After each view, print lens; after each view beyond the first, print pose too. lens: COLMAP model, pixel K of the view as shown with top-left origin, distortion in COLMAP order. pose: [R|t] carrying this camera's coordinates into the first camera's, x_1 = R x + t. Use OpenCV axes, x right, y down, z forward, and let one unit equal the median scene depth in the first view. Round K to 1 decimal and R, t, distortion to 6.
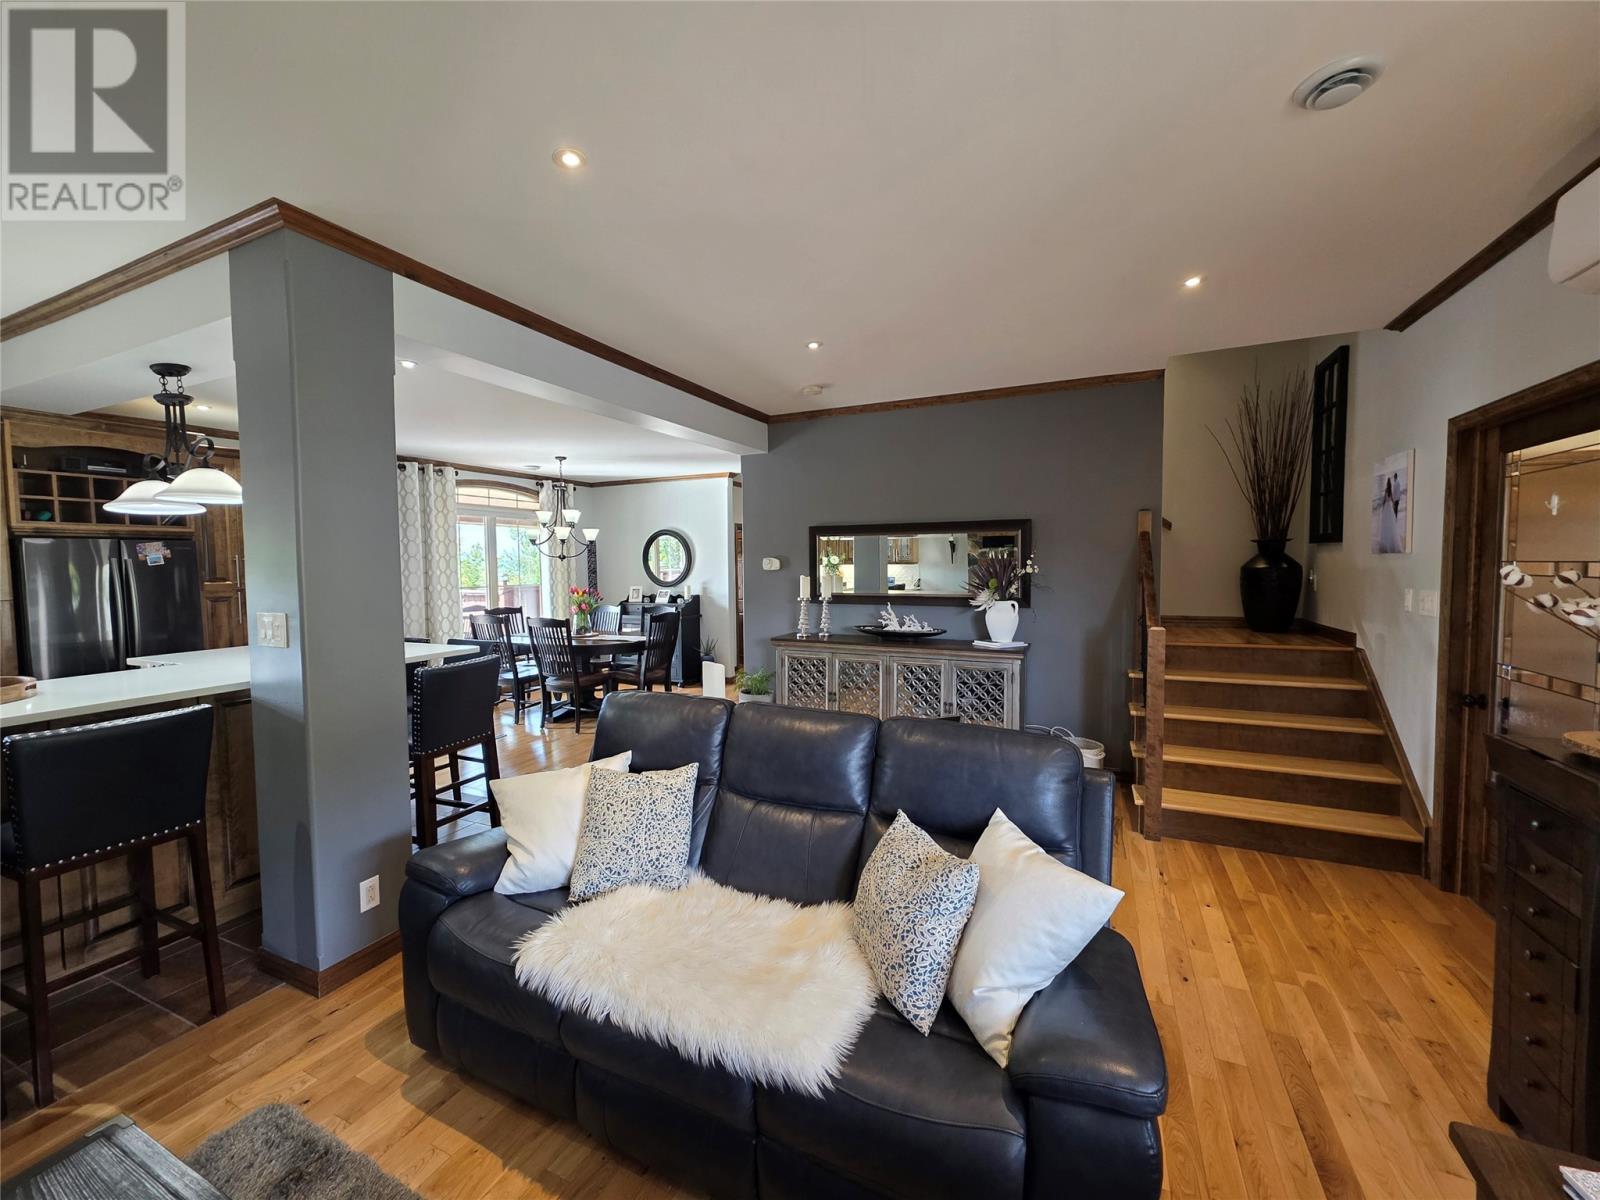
lens RADIAL K [[633.6, 0, 775.7], [0, 633.6, 592.7], [0, 0, 1]] dist [0.000724, 0.001212]
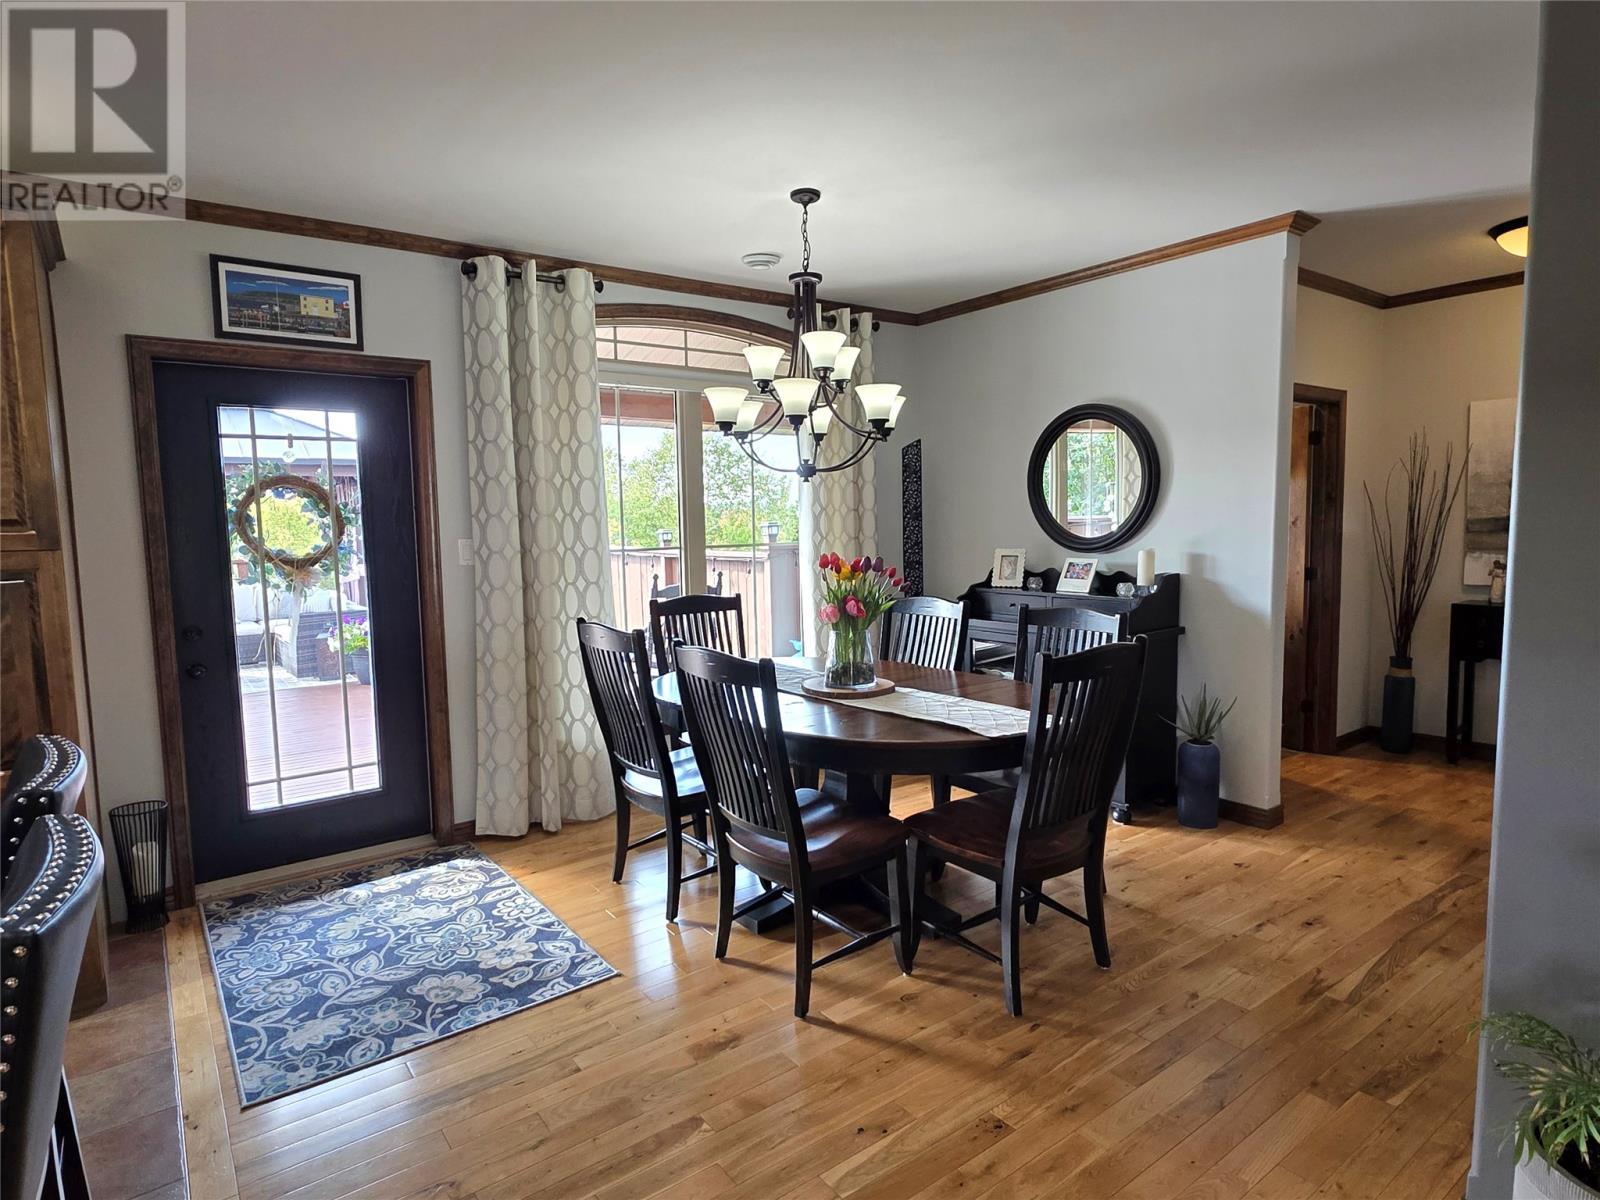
lens RADIAL K [[897.1, 0, 791.4], [0, 897.1, 598.2], [0, 0, 1]] dist [0.004550, 0.001796]
pose [[0.893382, 0.034807, -0.447948, -0.108519], [-0.012338, 0.998519, 0.052982, -0.009524], [0.449129, -0.041806, 0.892488, 0.533128]]
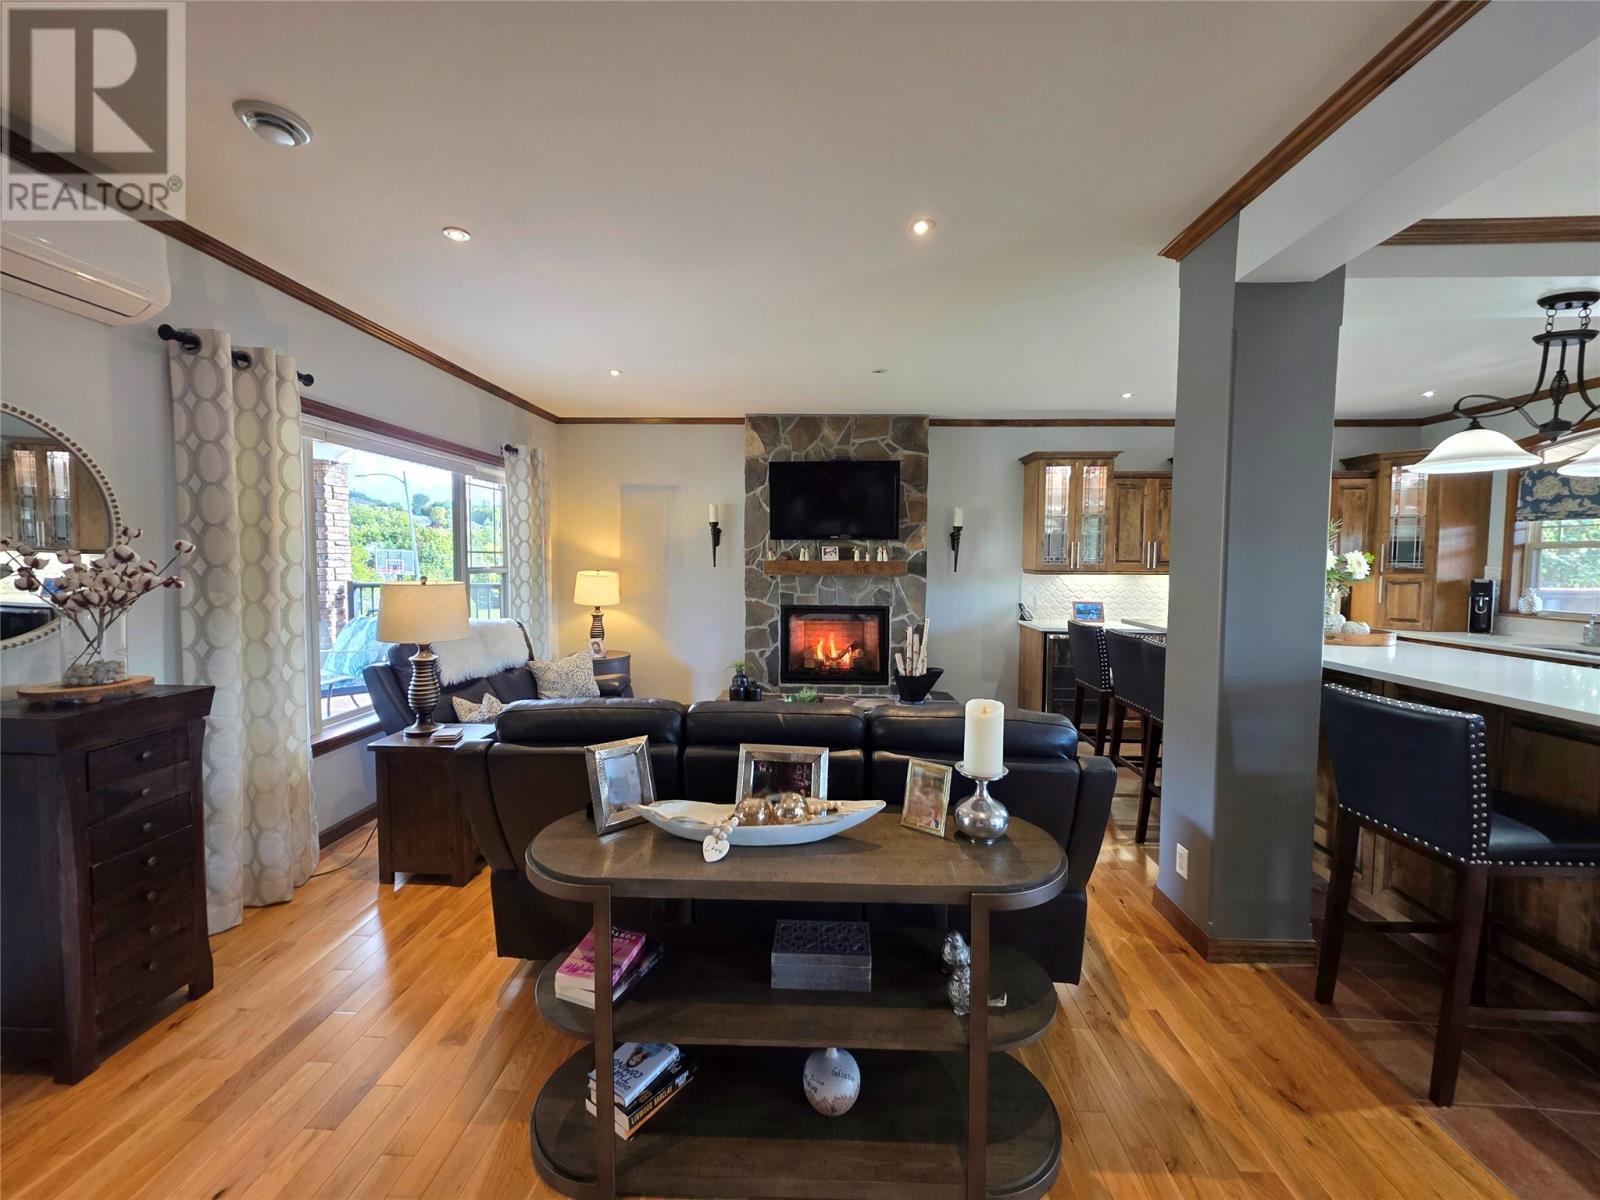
lens RADIAL K [[633.6, 0, 820.4], [0, 633.6, 593.5], [0, 0, 1]] dist [0.000724, 0.001212]
pose [[-0.909452, 0.030028, -0.414723, 0.116884], [-0.014998, 0.994371, 0.104886, -0.021474], [0.415538, 0.101608, -0.903883, 0.605140]]
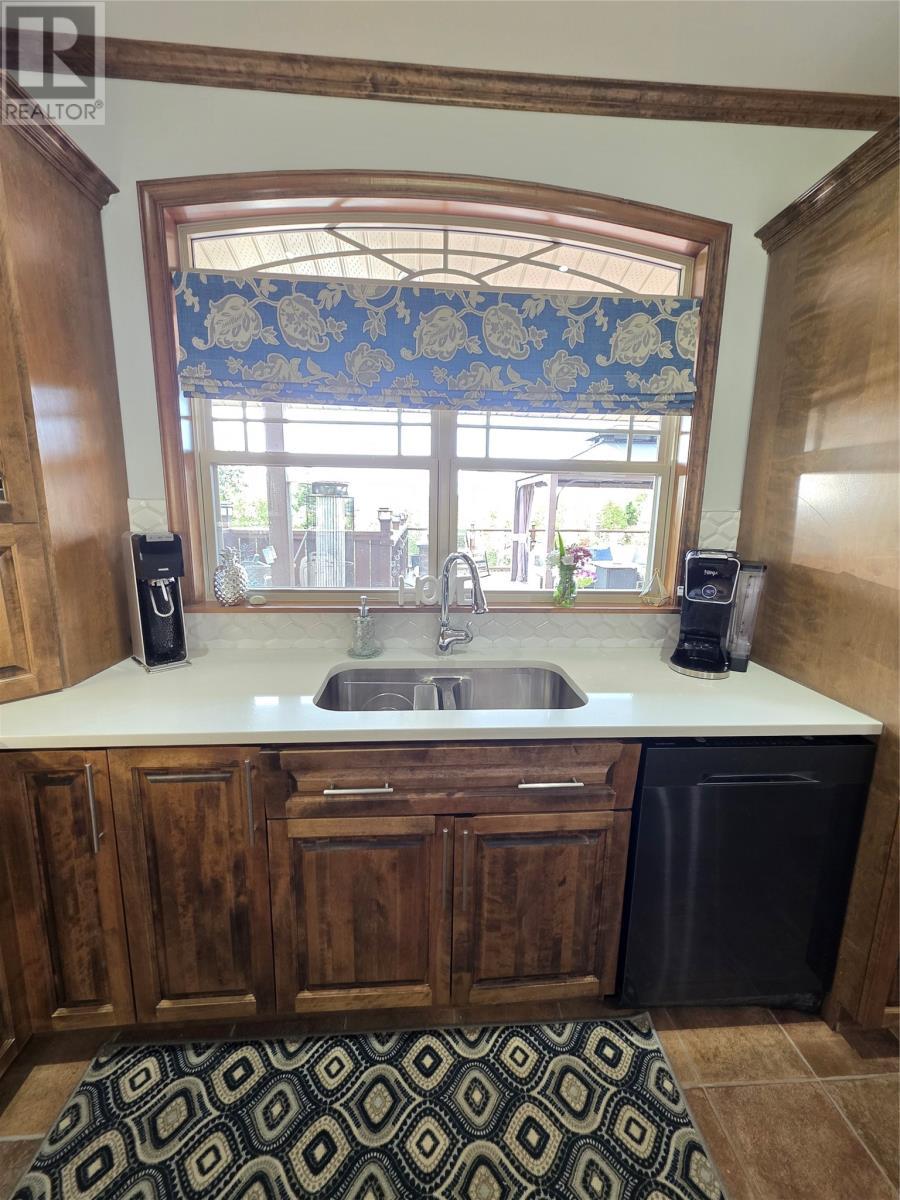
lens RADIAL K [[475.2, 0, 454.5], [0, 475.2, 597.8], [0, 0, 1]] dist [0.000724, 0.001212]
pose [[0.493393, 0.177816, -0.851437, -0.660855], [-0.064861, 0.983677, 0.167847, 0.013121], [0.867385, -0.027589, 0.496873, 0.251476]]
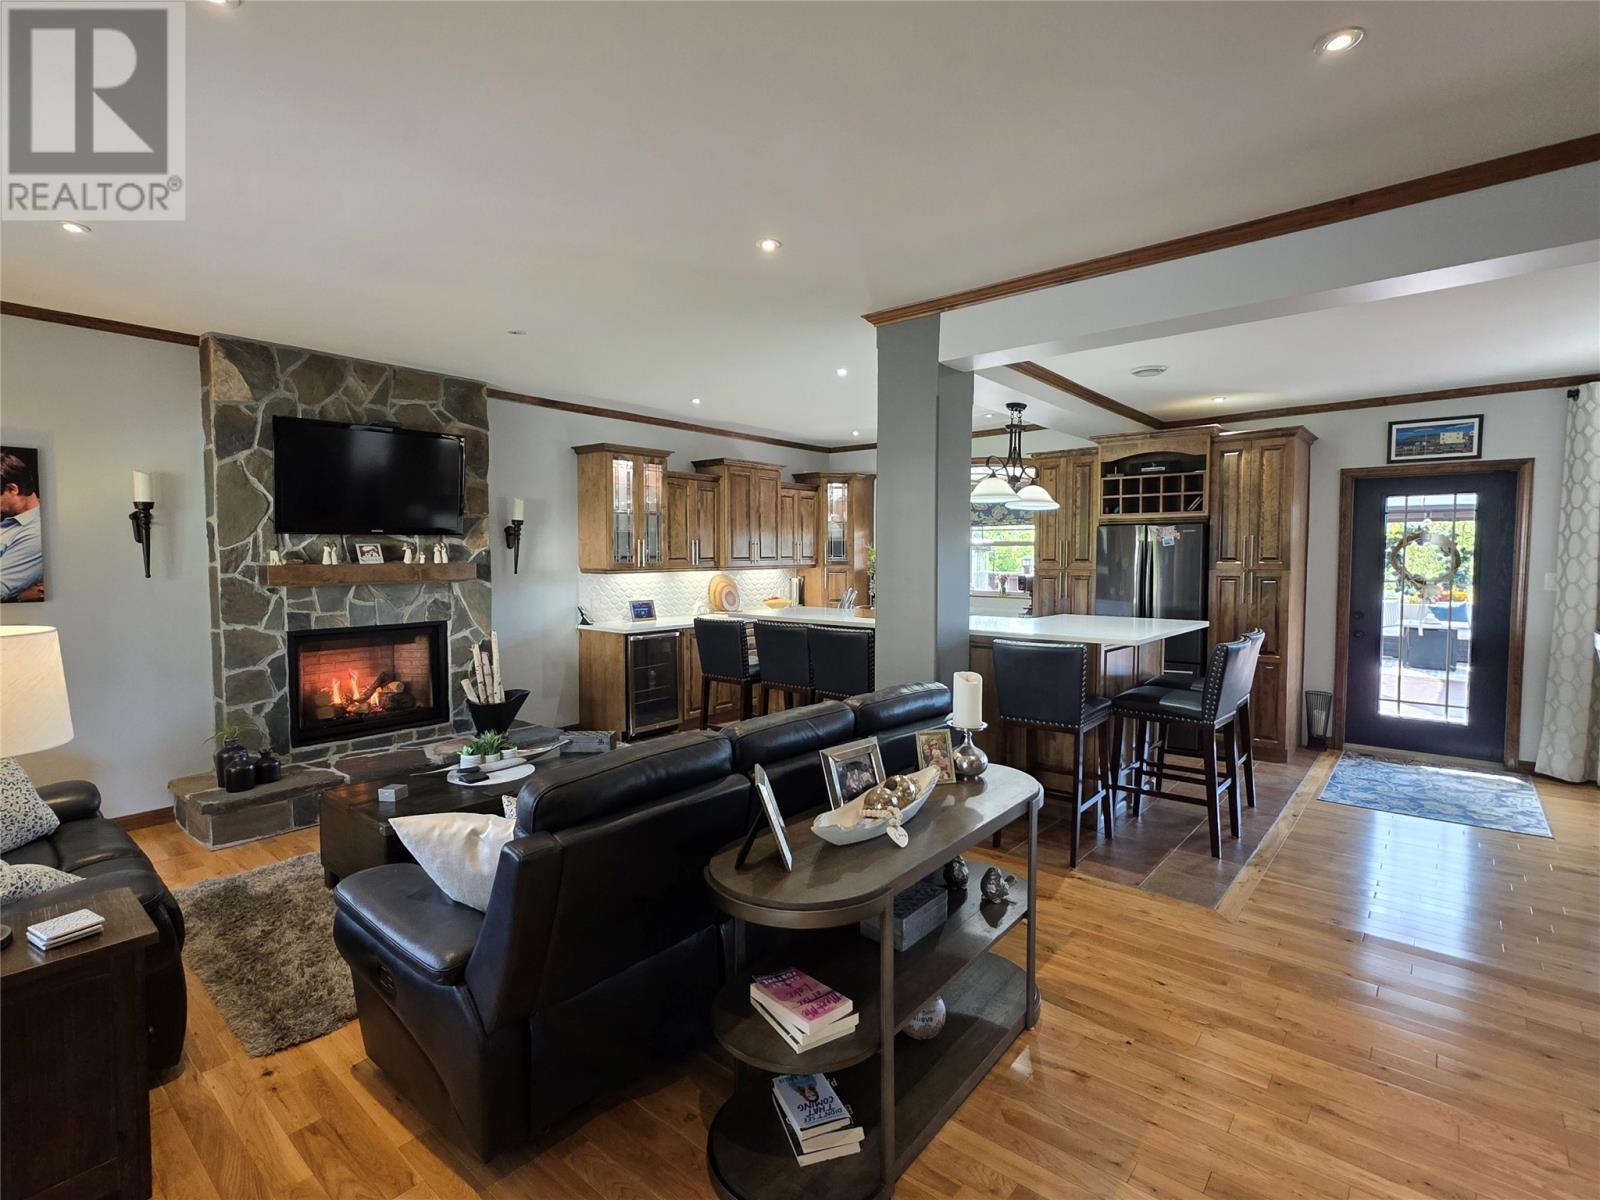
lens RADIAL K [[750.0, 0, 801.3], [0, 750.0, 592.4], [0, 0, 1]] dist [-0.000965, 0.001153]
pose [[-0.235950, 0.064322, -0.969634, 0.349012], [-0.042214, 0.996187, 0.076355, -0.021410], [0.970848, 0.058948, -0.232335, 0.416373]]
